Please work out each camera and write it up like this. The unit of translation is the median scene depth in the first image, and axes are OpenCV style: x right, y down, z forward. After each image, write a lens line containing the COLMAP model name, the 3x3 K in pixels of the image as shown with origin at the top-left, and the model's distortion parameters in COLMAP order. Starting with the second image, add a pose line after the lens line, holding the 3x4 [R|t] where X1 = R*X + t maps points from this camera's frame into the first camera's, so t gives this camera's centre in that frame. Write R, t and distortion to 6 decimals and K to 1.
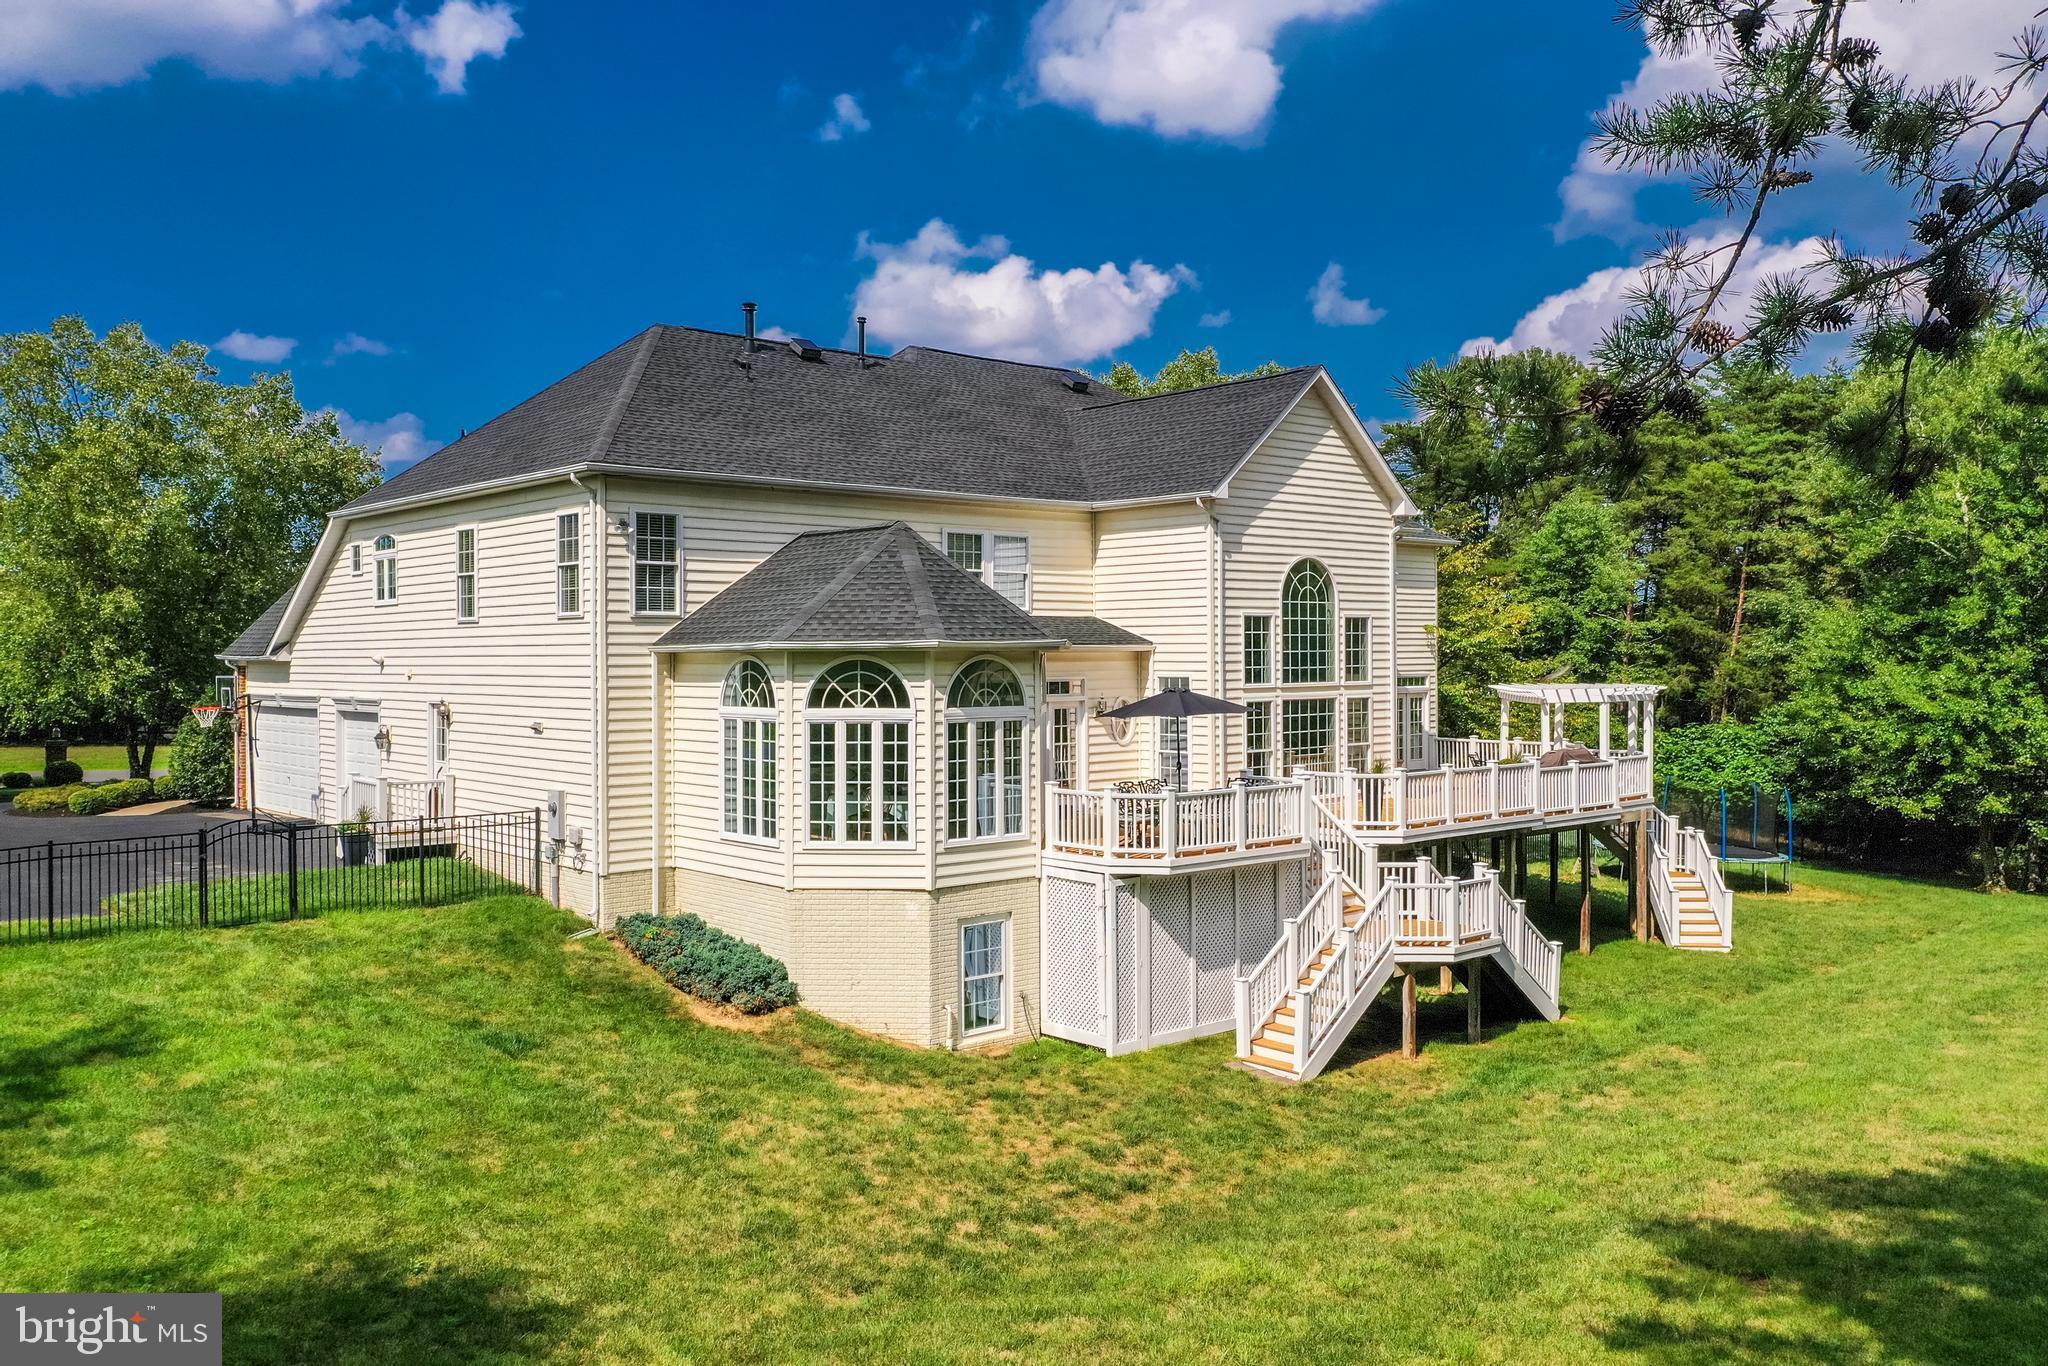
lens RADIAL K [[1613.7, 0, 1024.0], [0, 1613.7, 683.0], [0, 0, 1]] dist [0.001278, -0.002437]
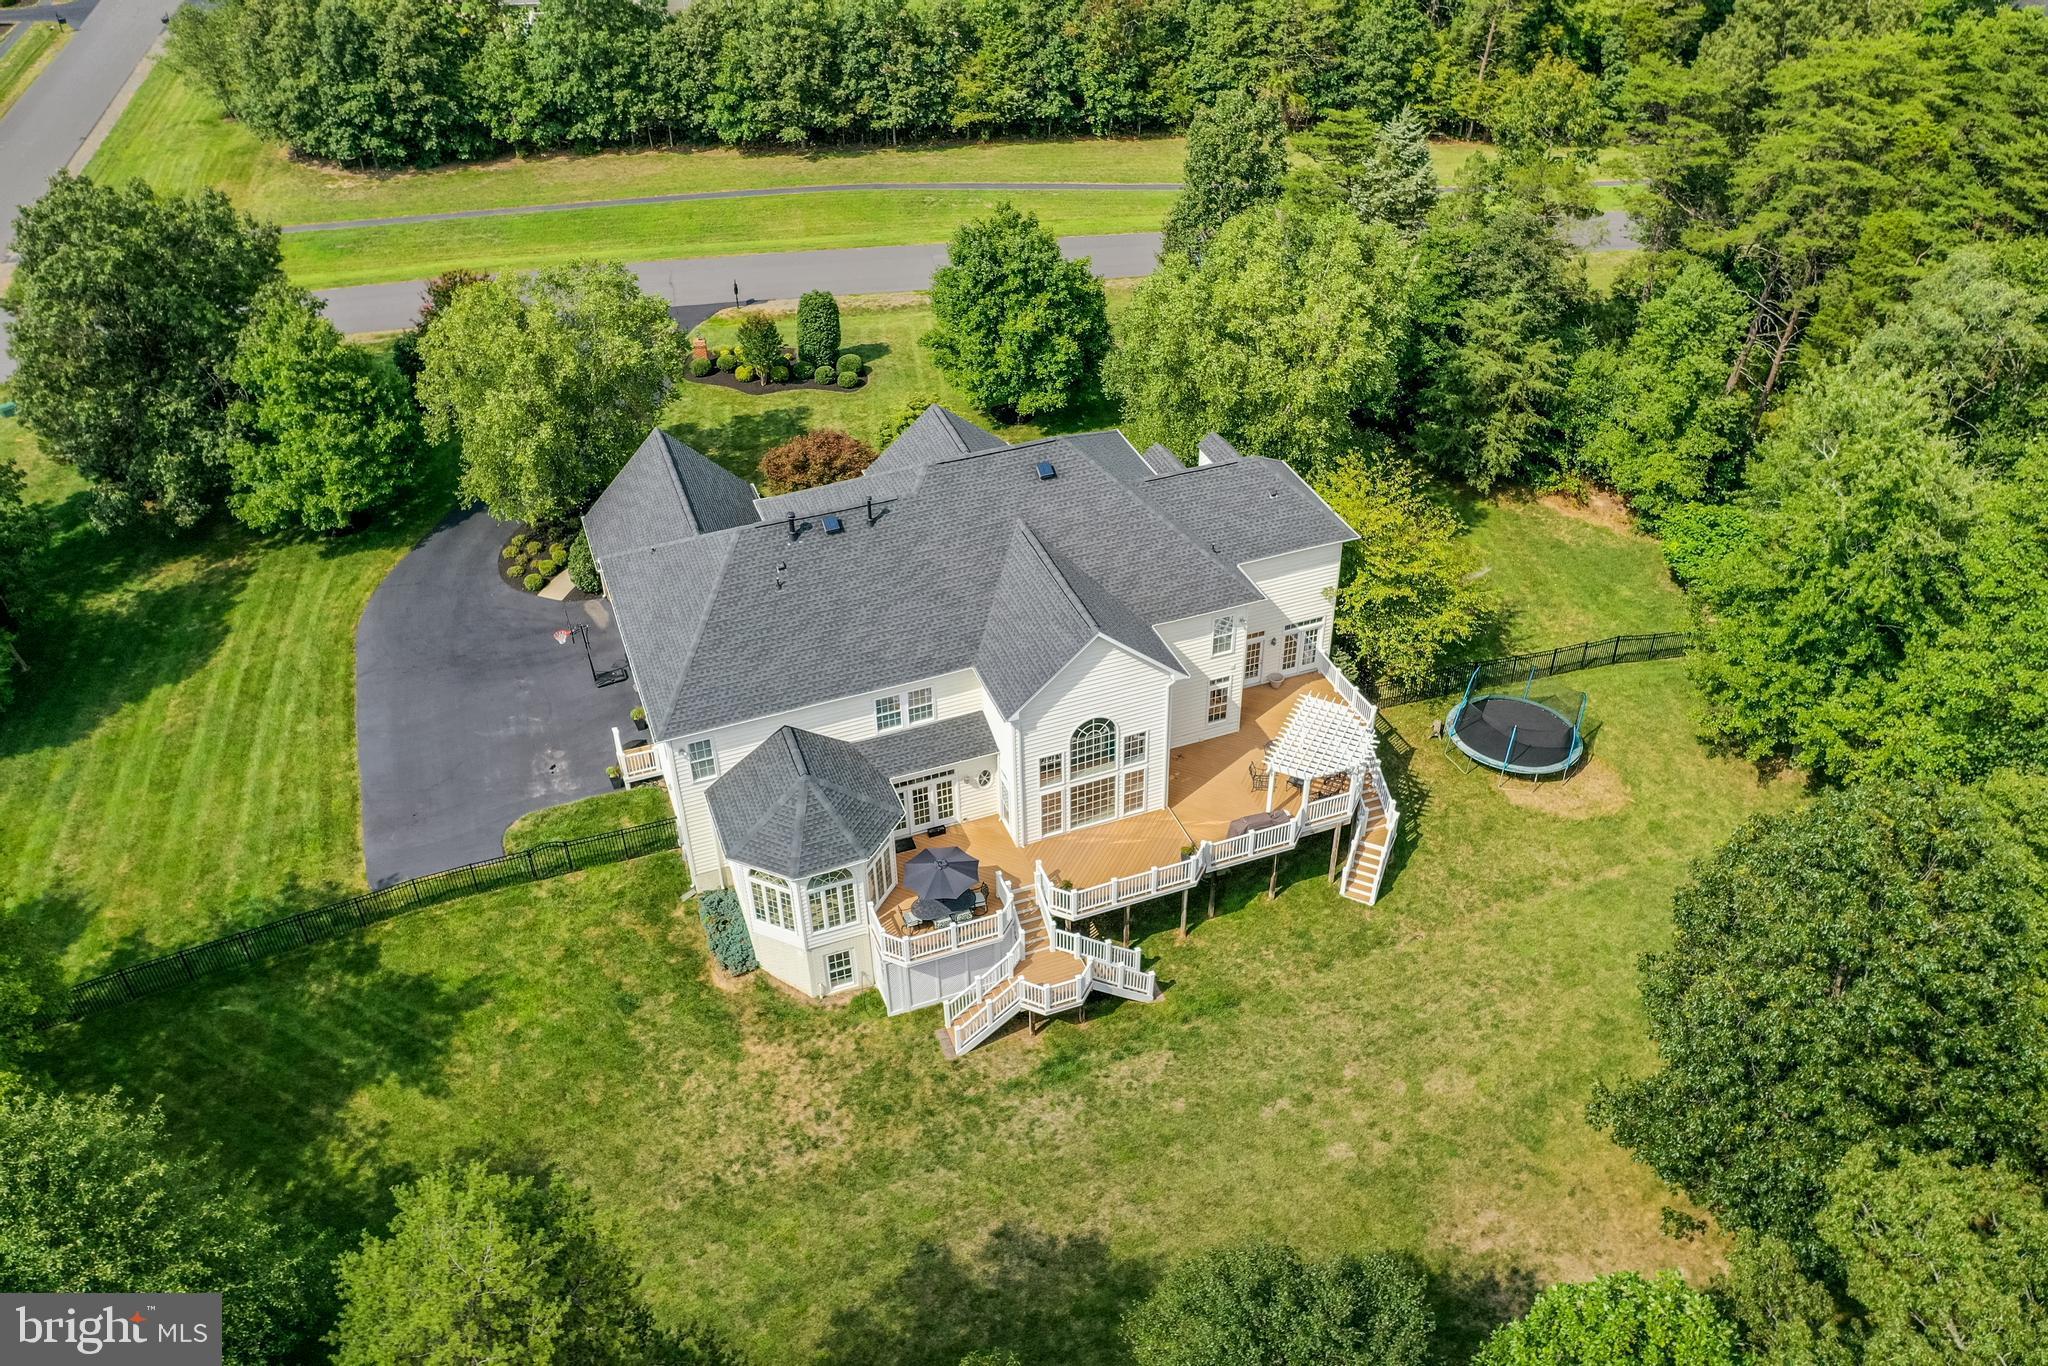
lens RADIAL K [[1627.0, 0, 1024.0], [0, 1627.0, 683.0], [0, 0, 1]] dist [-0.005844, -0.003469]
pose [[0.934363, 0.206743, -0.290211, 0.613594], [0.005639, 0.805783, 0.592185, -1.149887], [0.356277, -0.554952, 0.751728, -0.293297]]
